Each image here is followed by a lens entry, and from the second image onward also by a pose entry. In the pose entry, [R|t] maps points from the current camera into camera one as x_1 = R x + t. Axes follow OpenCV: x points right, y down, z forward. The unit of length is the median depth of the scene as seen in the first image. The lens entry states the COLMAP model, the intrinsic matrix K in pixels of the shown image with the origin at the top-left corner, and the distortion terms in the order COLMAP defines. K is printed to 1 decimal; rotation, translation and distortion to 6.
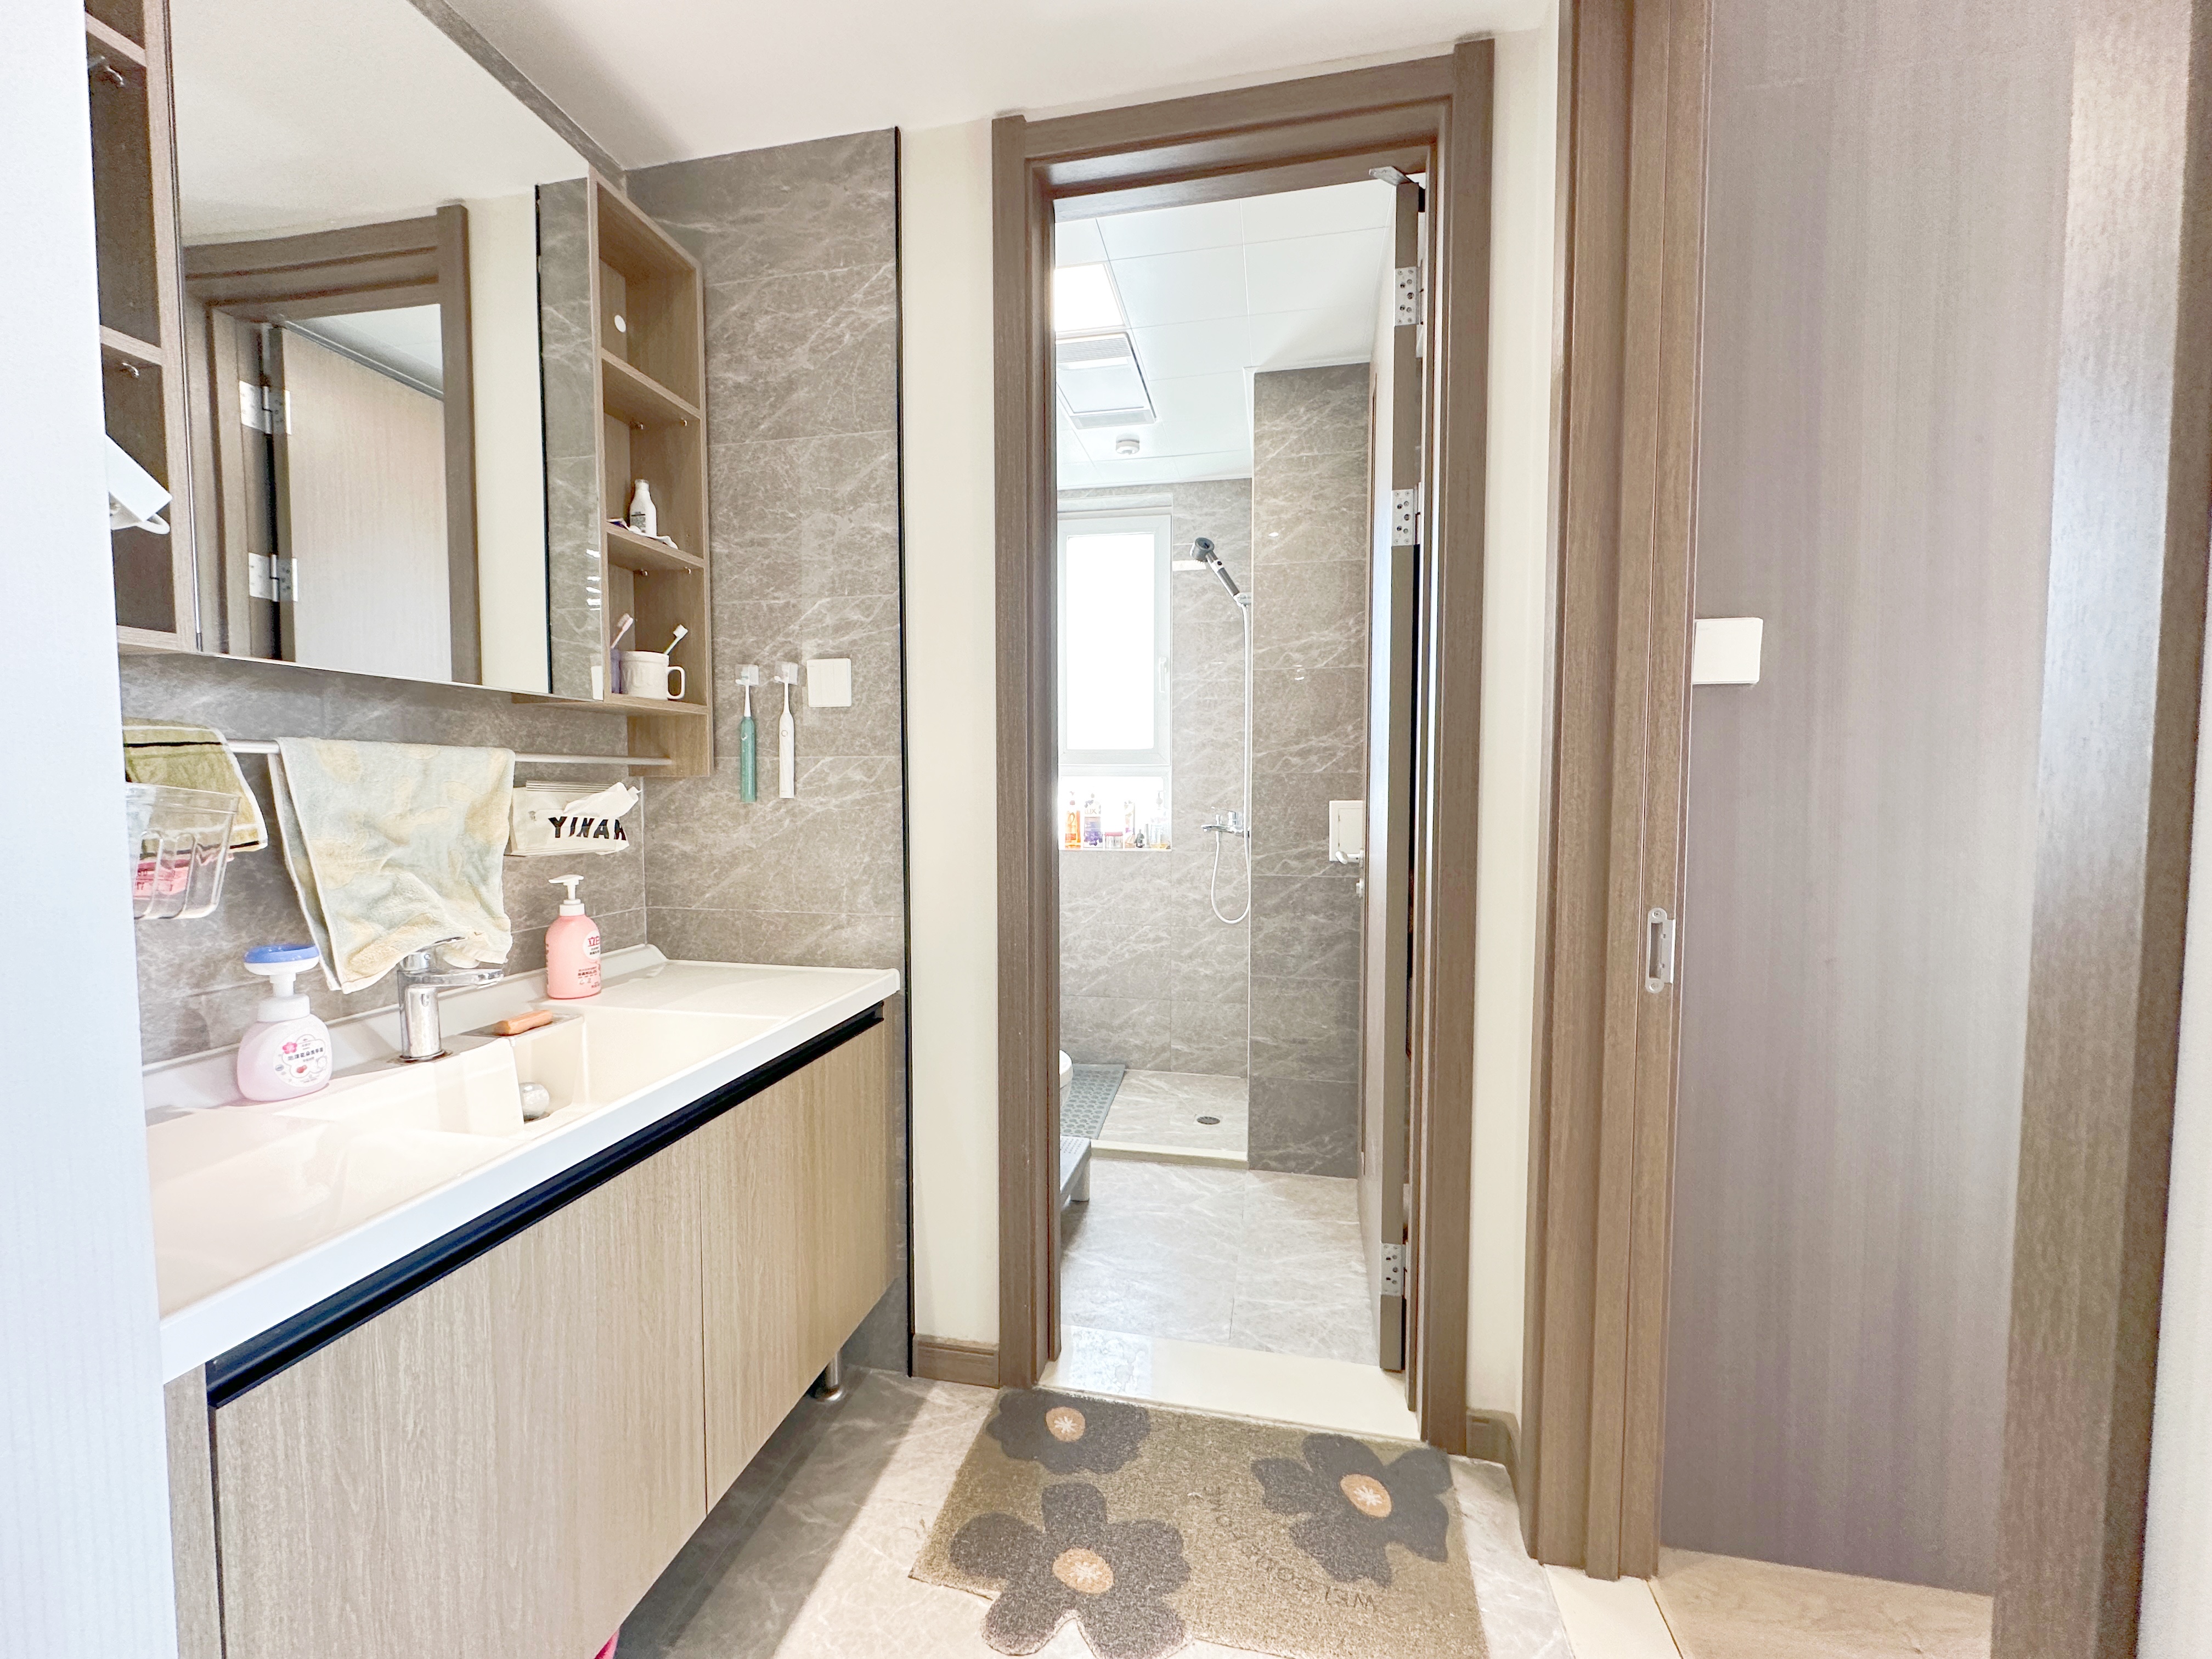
lens RADIAL K [[878.2, 0, 1105.9], [0, 878.2, 828.5], [0, 0, 1]] dist [-0.004295, -0.000366]
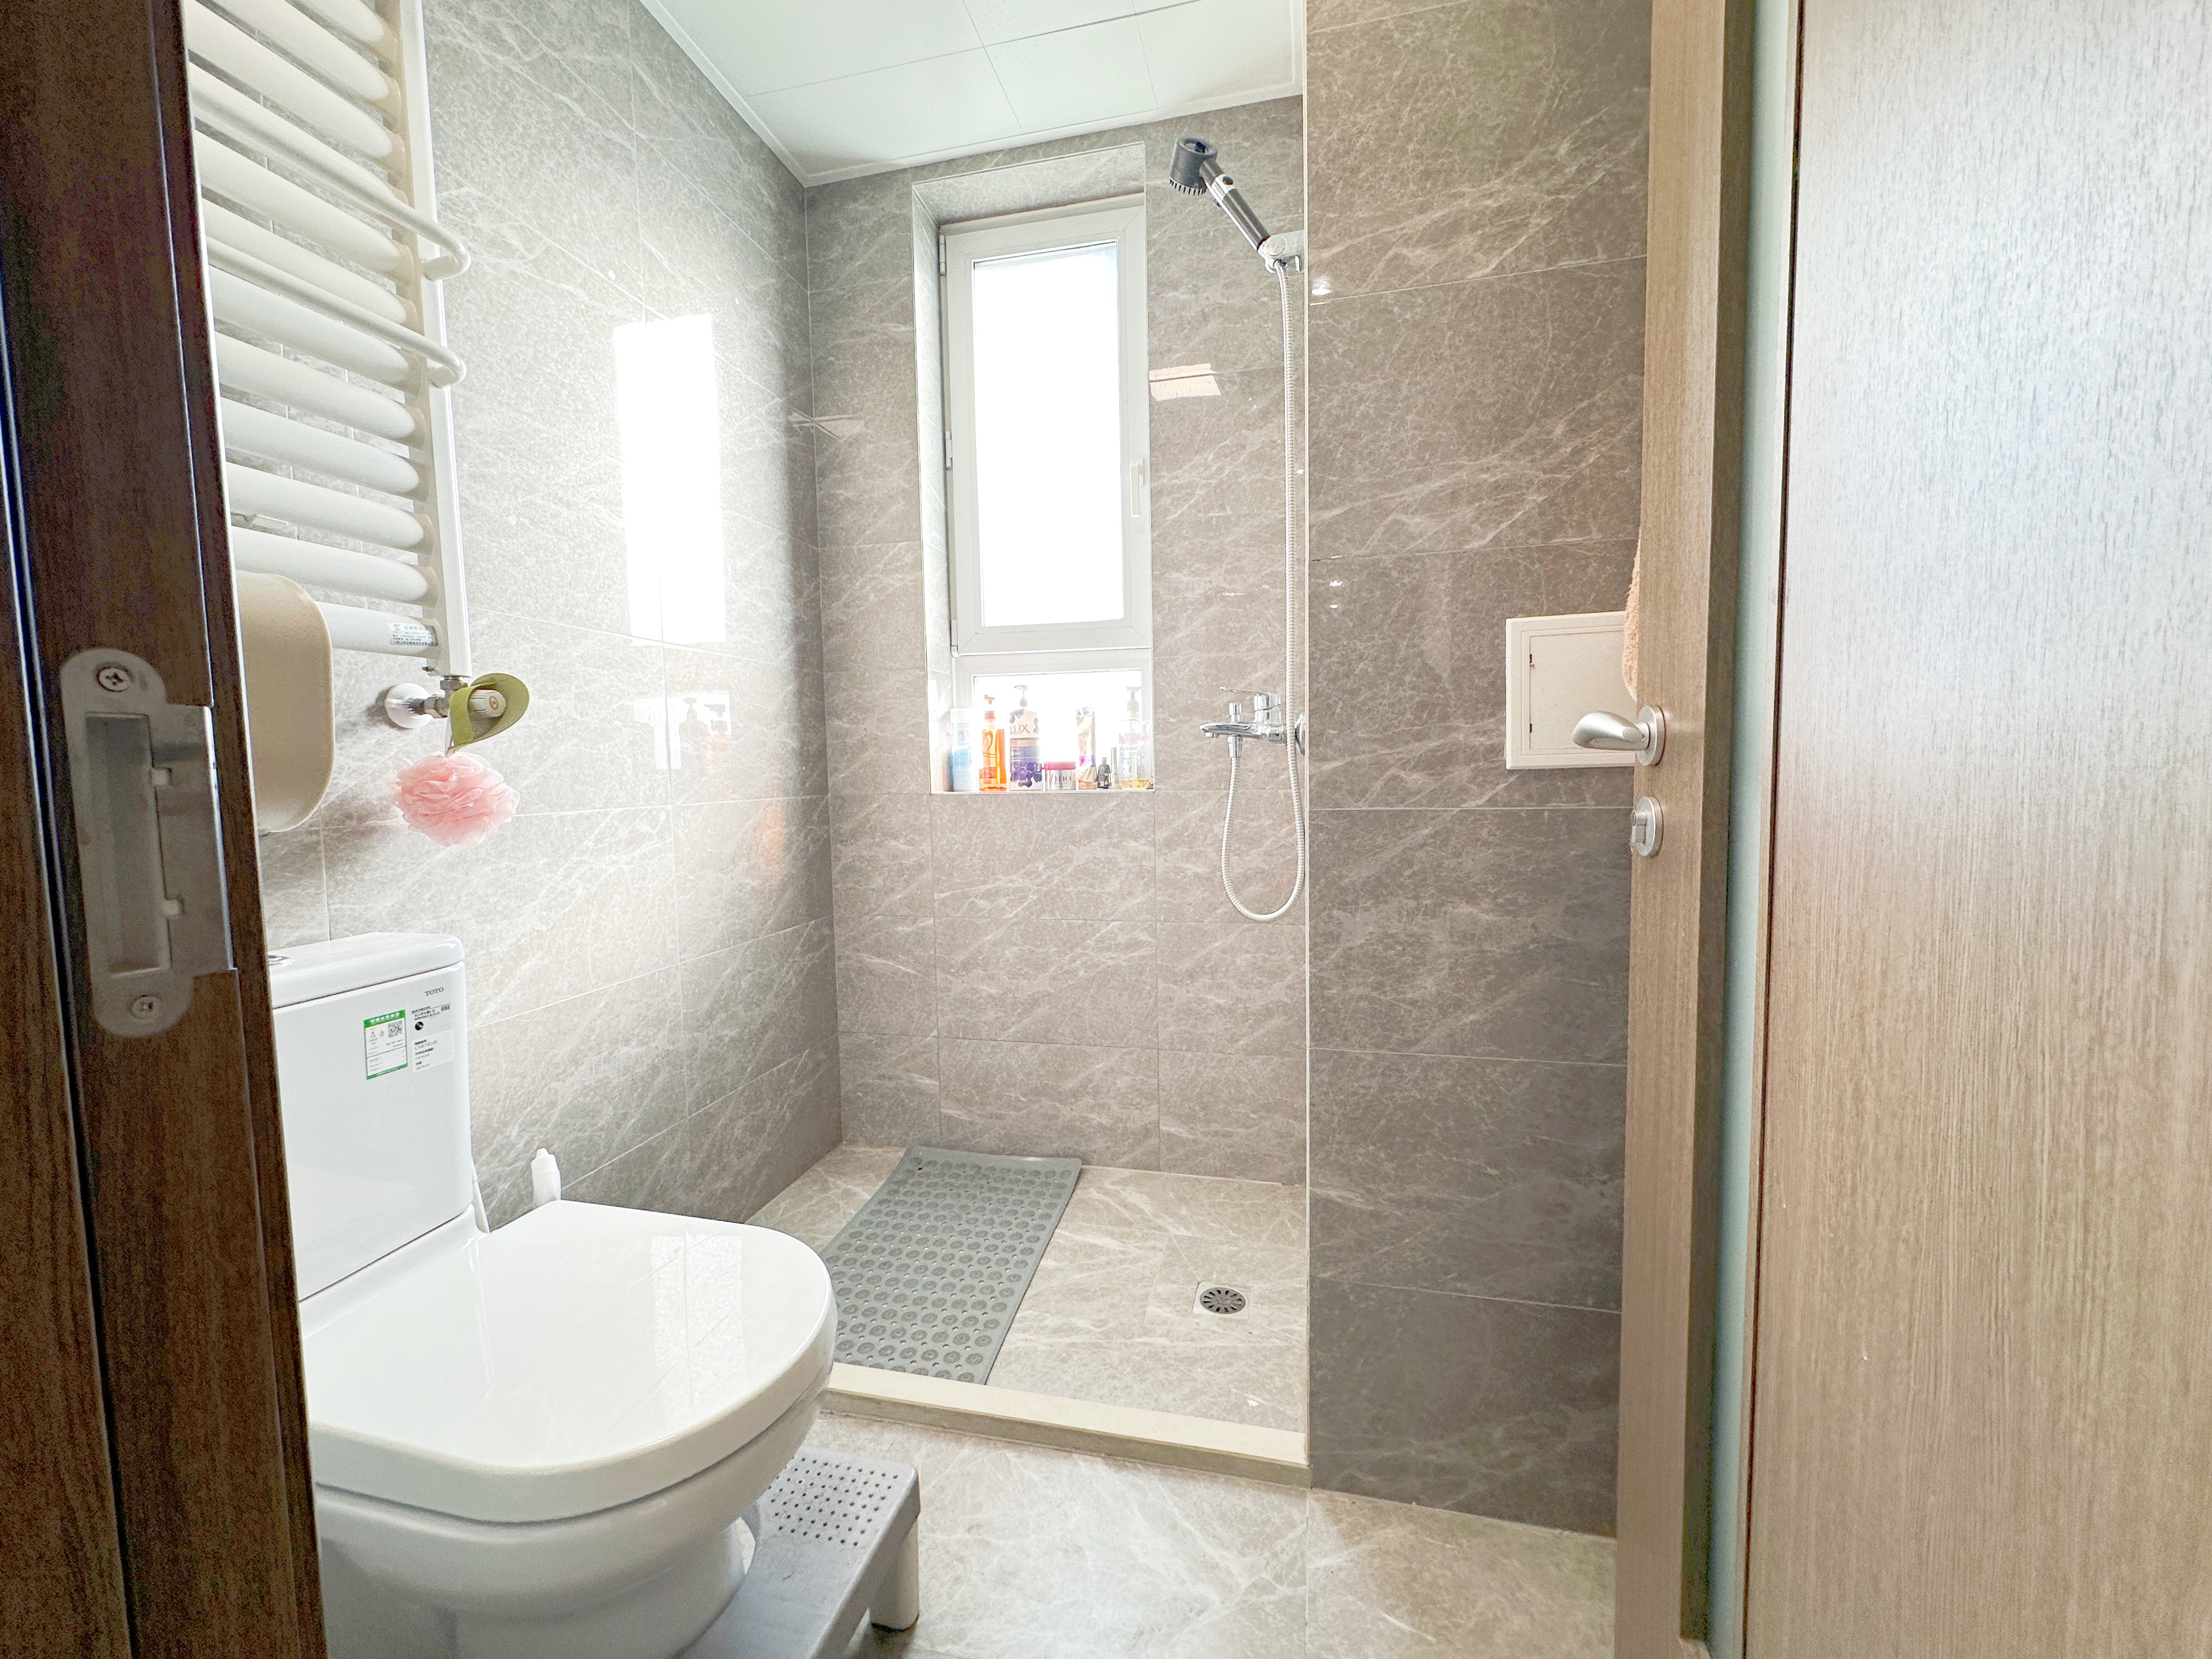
lens RADIAL K [[878.2, 0, 1104.5], [0, 878.2, 822.3], [0, 0, 1]] dist [-0.004295, -0.000366]
pose [[0.999404, -0.014980, -0.031108, 0.060083], [0.015373, 0.999804, 0.012449, 0.039066], [0.030915, -0.012920, 0.999439, 0.432521]]
